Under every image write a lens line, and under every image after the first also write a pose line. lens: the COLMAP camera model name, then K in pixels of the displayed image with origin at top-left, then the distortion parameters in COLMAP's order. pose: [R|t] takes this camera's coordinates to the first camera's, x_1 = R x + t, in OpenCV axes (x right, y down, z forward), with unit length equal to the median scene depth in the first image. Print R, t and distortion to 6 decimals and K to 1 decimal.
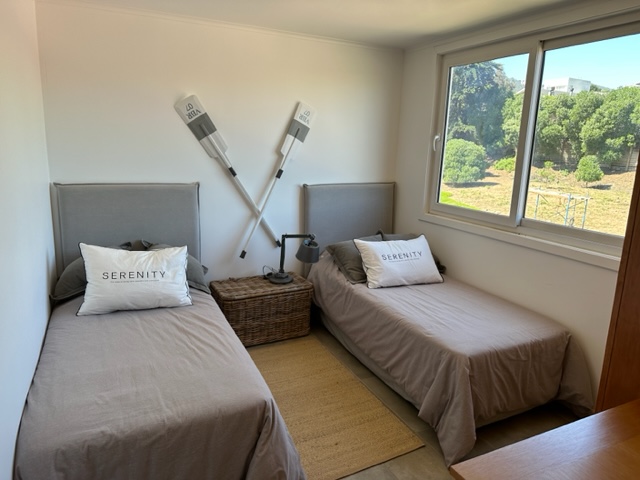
lens RADIAL K [[443.0, 0, 320.0], [0, 443.0, 240.0], [0, 0, 1]] dist [0.031124, -0.033912]
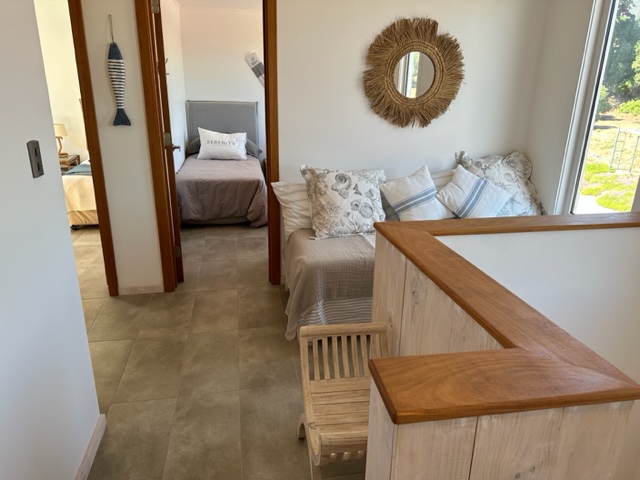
lens RADIAL K [[443.0, 0, 320.0], [0, 443.0, 240.0], [0, 0, 1]] dist [0.031124, -0.033912]
pose [[0.966193, 0.067837, -0.248735, 0.517218], [-0.039708, 0.992407, 0.116414, 0.235240], [0.254744, -0.102602, 0.961550, -0.833534]]
